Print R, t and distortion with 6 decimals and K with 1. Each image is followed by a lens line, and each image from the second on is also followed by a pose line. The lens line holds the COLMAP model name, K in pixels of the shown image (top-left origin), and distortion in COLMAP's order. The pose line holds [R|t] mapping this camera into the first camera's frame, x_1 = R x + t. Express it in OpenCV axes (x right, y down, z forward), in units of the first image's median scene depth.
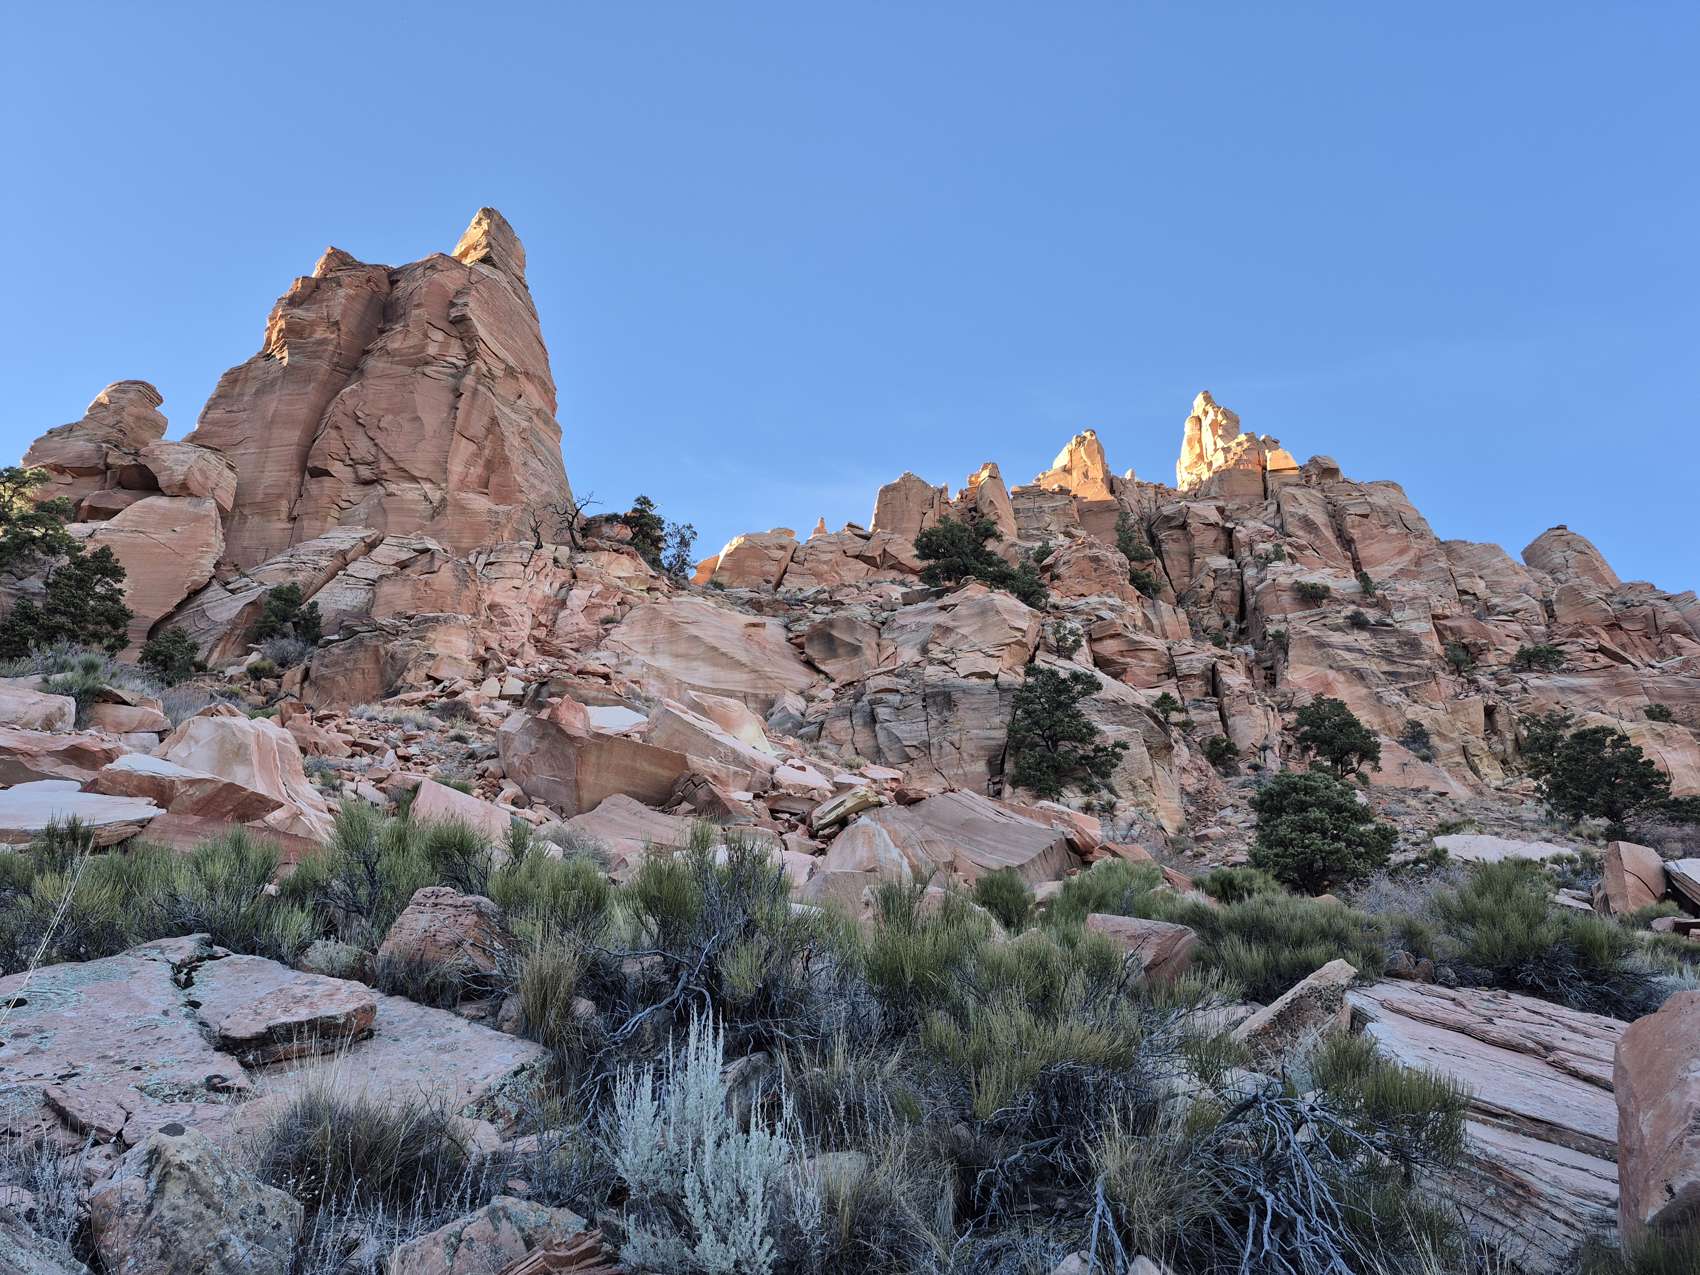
lens RADIAL K [[1163.7, 0, 829.2], [0, 1163.7, 630.5], [0, 0, 1]] dist [0.145987, -0.230890]
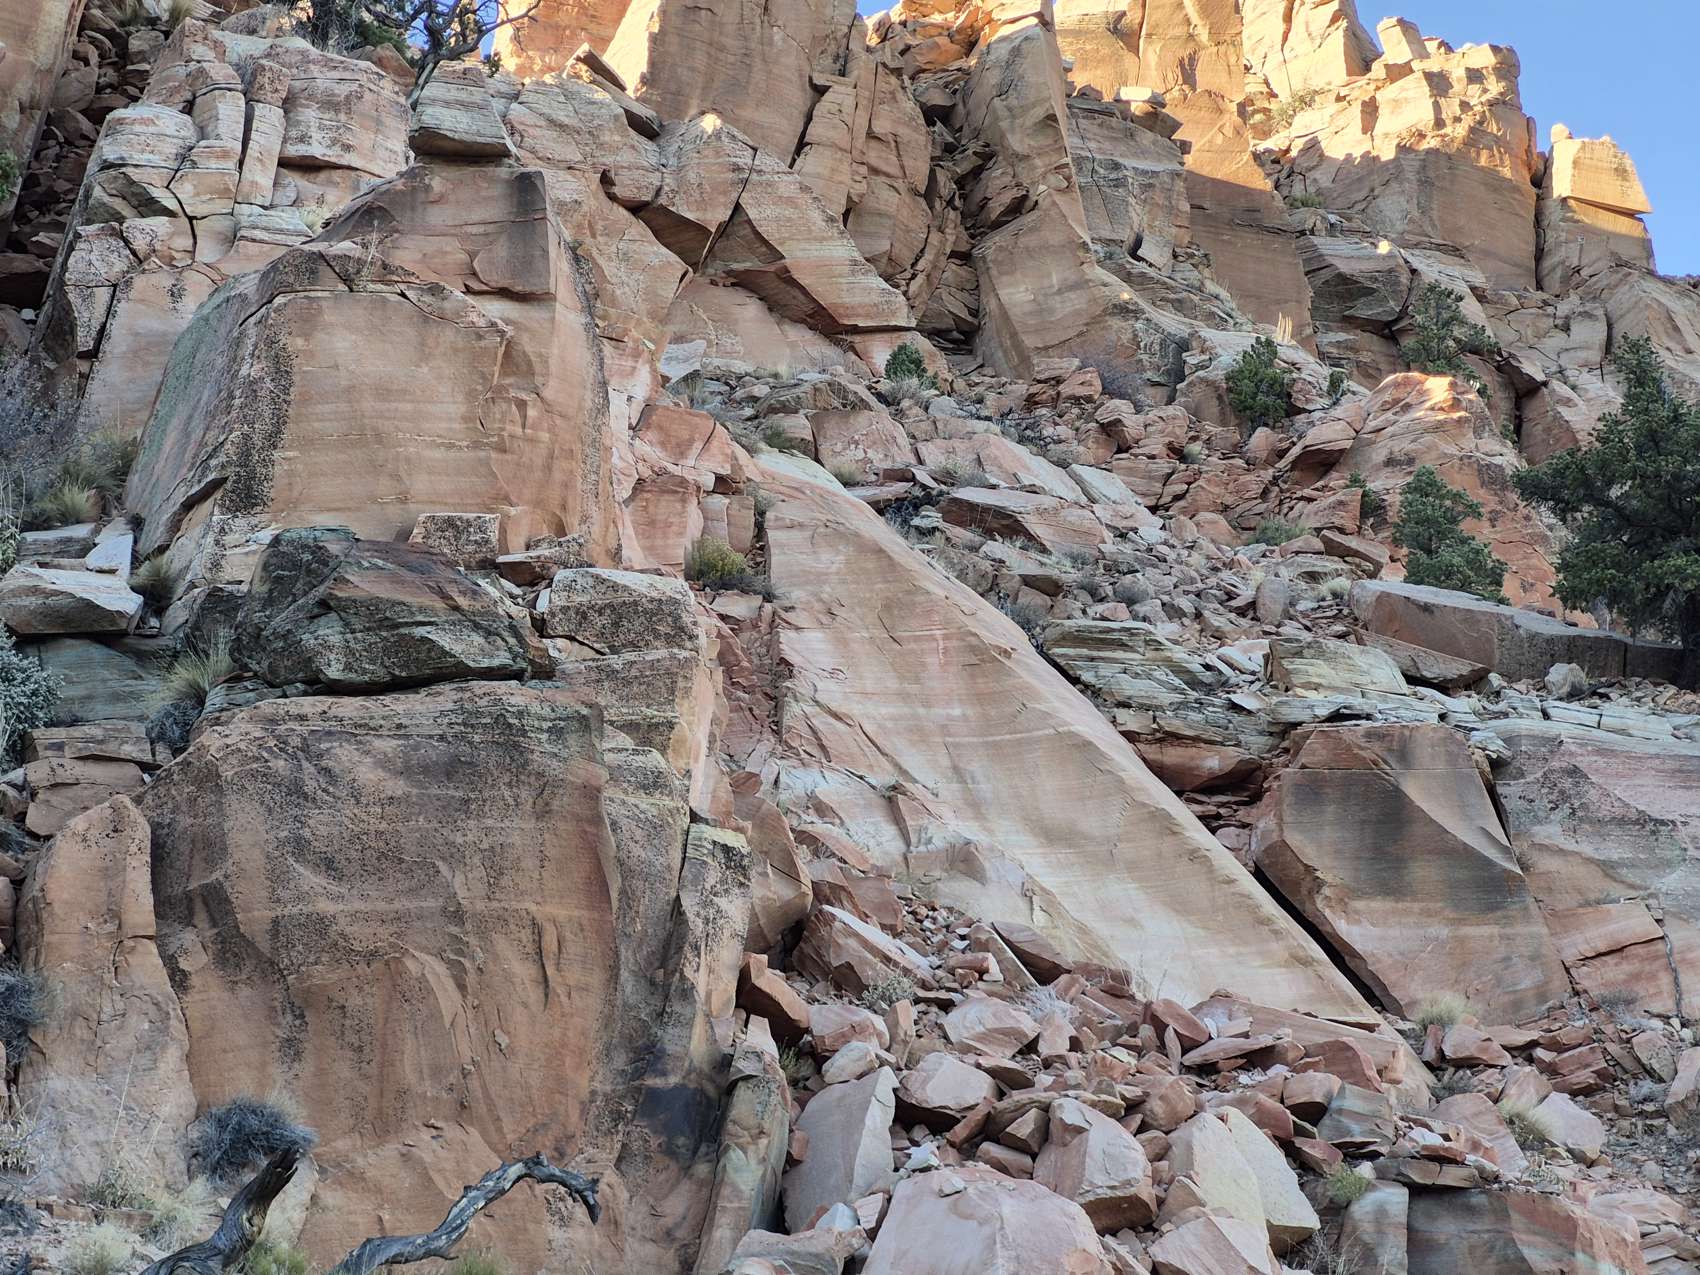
lens RADIAL K [[3721.7, 0, 807.6], [0, 3721.7, 733.4], [0, 0, 1]] dist [-0.210000, 2.526571]
pose [[0.862946, 0.200703, 0.463726, -0.293108], [-0.261139, 0.962815, 0.069241, -0.018915], [-0.432585, -0.180848, 0.883269, 0.255412]]
